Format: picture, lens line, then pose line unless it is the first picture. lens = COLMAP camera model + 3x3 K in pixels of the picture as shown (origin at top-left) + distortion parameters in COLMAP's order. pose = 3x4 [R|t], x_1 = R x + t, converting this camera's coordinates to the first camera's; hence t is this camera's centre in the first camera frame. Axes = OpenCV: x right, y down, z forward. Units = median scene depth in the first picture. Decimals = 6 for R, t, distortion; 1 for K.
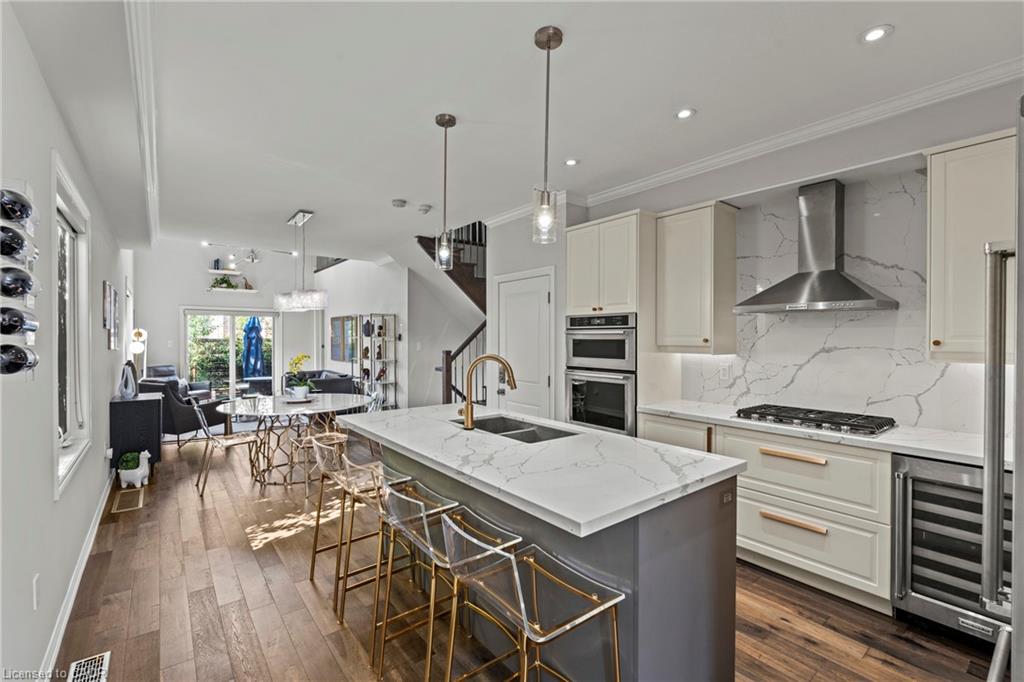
lens RADIAL K [[451.3, 0, 507.1], [0, 451.3, 338.4], [0, 0, 1]] dist [-0.003732, 0.001683]
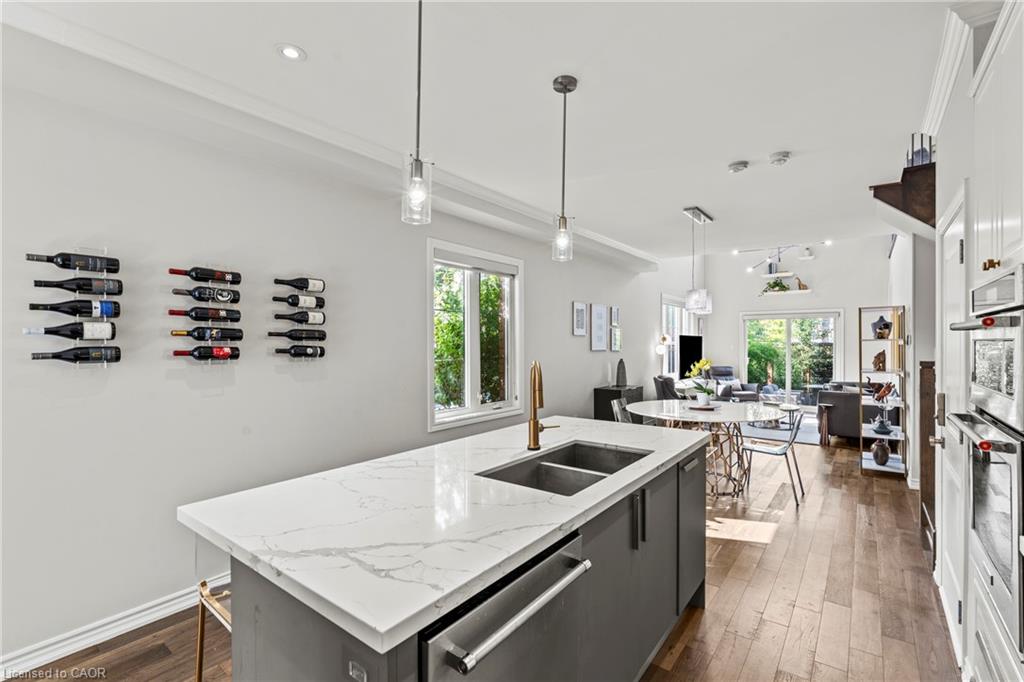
lens RADIAL K [[451.3, 0, 517.8], [0, 451.3, 345.2], [0, 0, 1]] dist [-0.003732, 0.001683]
pose [[0.256783, 0.002843, -0.966465, 0.278308], [0.002760, 0.999989, 0.003675, 0.002074], [0.966465, -0.003611, 0.256772, 0.293577]]
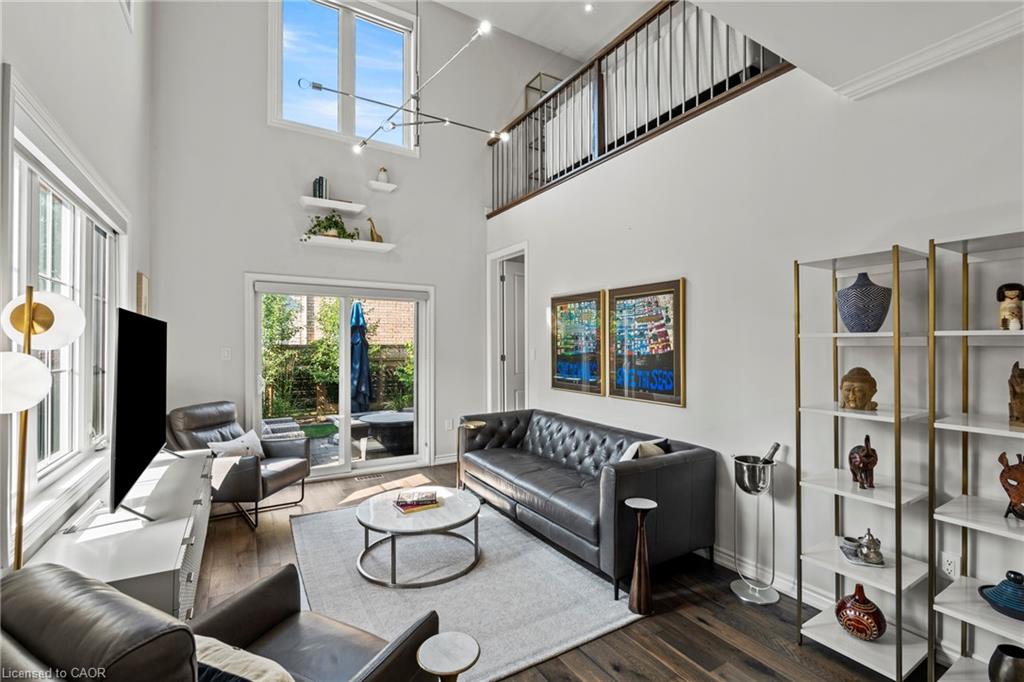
lens RADIAL K [[451.3, 0, 517.1], [0, 451.3, 343.6], [0, 0, 1]] dist [-0.003732, 0.001683]
pose [[0.994707, -0.000891, -0.102751, -0.576170], [0.000472, 0.999991, -0.004107, 0.005443], [0.102754, 0.004037, 0.994699, 0.817547]]
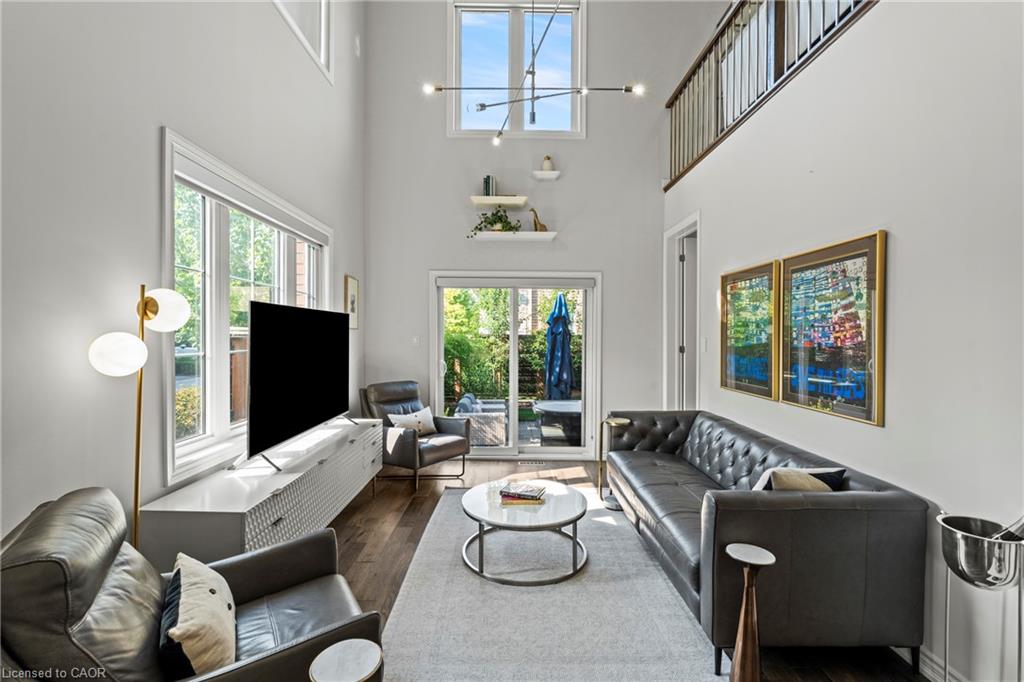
lens RADIAL K [[451.3, 0, 518.0], [0, 451.3, 341.7], [0, 0, 1]] dist [-0.003732, 0.001683]
pose [[0.807220, 0.011332, -0.590142, -0.464755], [-0.005214, 0.999914, 0.012069, 0.009116], [0.590228, -0.006666, 0.807209, 0.908586]]
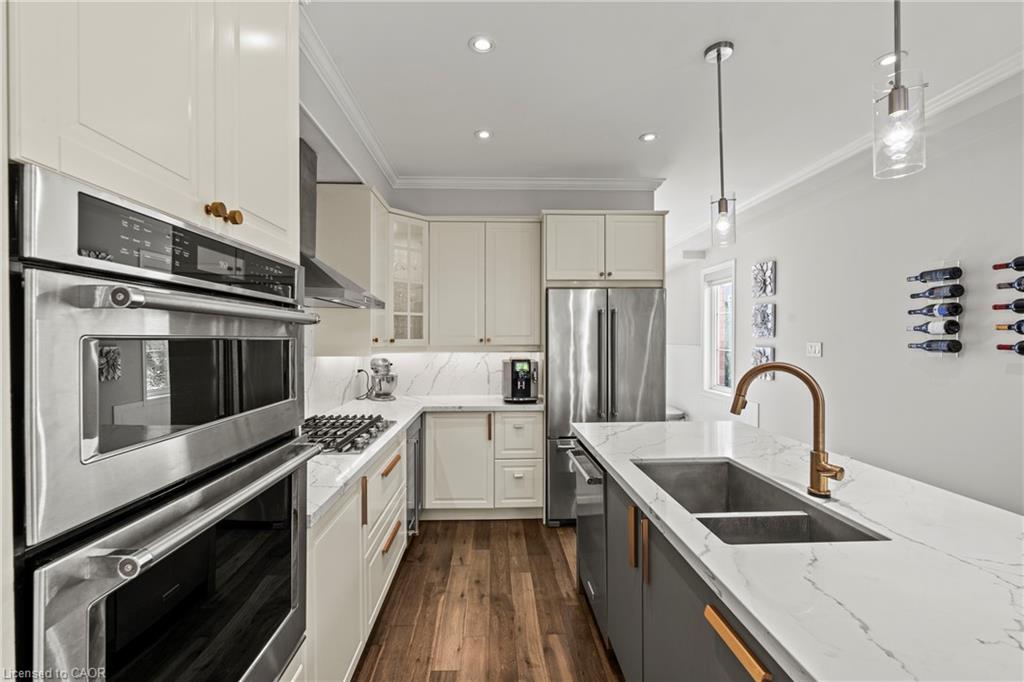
lens RADIAL K [[451.3, 0, 519.3], [0, 451.3, 332.9], [0, 0, 1]] dist [-0.003732, 0.001683]
pose [[-0.821230, 0.006102, 0.570564, -0.041945], [0.000903, 0.999955, -0.009394, 0.000626], [-0.570596, -0.007199, -0.821199, 0.652401]]
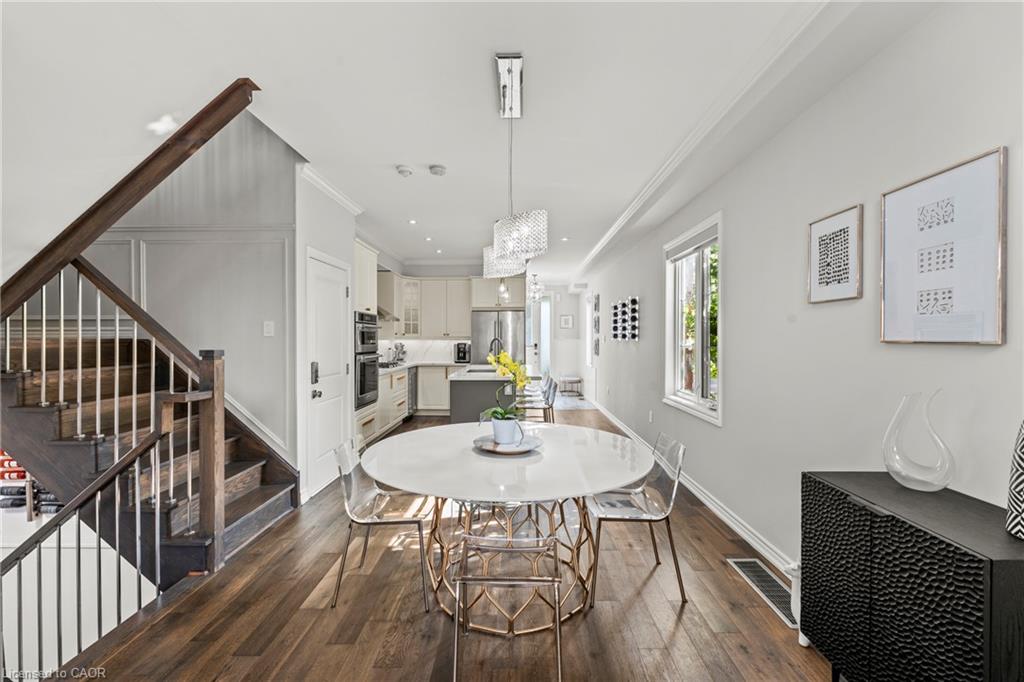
lens RADIAL K [[451.3, 0, 515.6], [0, 451.3, 341.2], [0, 0, 1]] dist [-0.003732, 0.001683]
pose [[-0.788567, -0.005067, 0.614928, -0.597028], [0.000397, 0.999962, 0.008748, 0.012226], [-0.614949, 0.007143, -0.788534, 1.071492]]
